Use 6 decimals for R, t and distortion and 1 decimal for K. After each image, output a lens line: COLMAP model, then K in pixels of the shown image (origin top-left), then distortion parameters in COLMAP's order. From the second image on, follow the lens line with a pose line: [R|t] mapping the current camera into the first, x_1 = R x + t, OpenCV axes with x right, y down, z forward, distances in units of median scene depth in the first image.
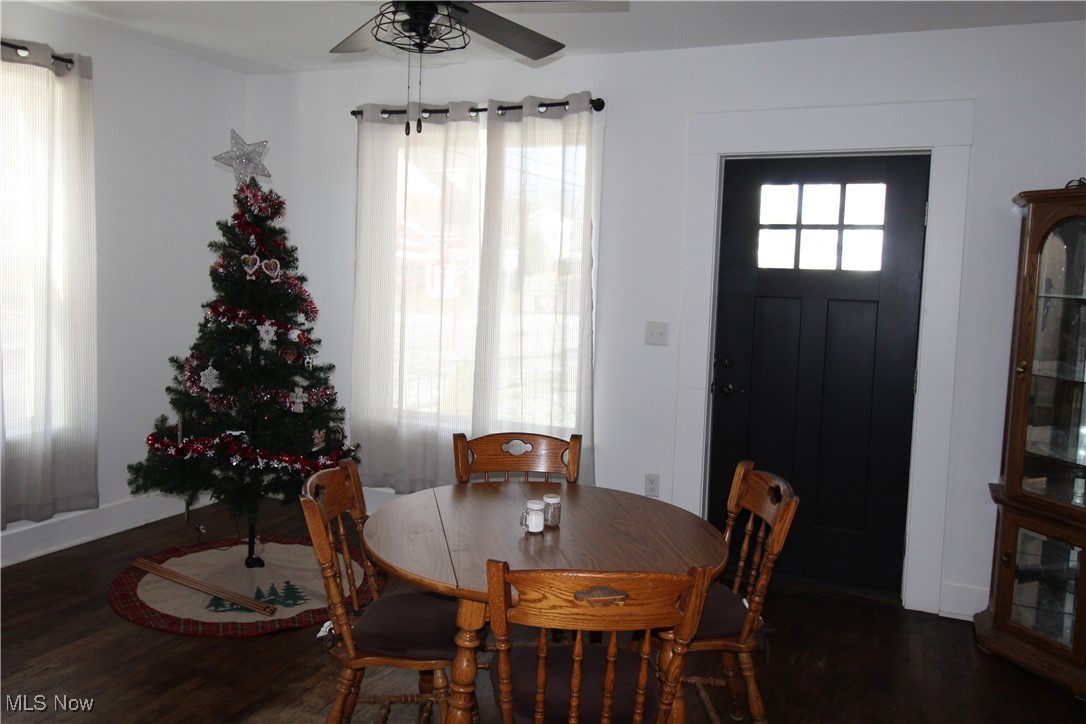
lens RADIAL K [[853.7, 0, 549.8], [0, 853.7, 339.9], [0, 0, 1]] dist [0.021132, -0.011629]
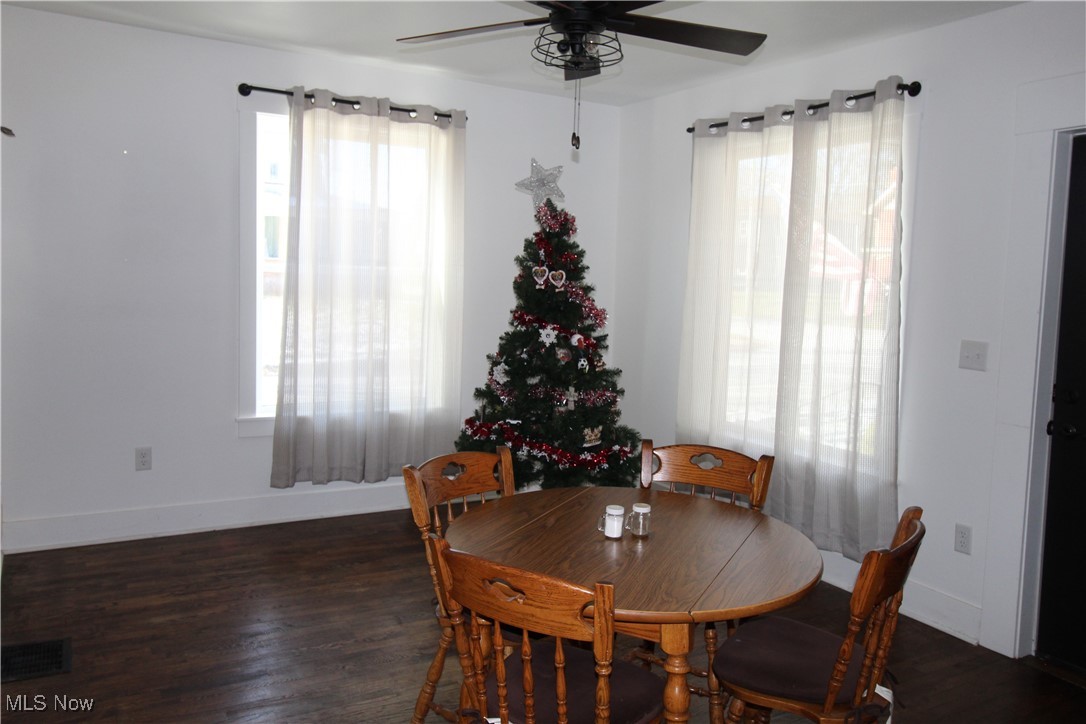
lens RADIAL K [[853.7, 0, 549.8], [0, 853.7, 339.9], [0, 0, 1]] dist [0.021132, -0.011629]
pose [[0.797719, 0.035803, -0.601965, 0.339581], [-0.051764, 0.998617, -0.009203, 0.006906], [0.600803, 0.038501, 0.798469, 0.107175]]
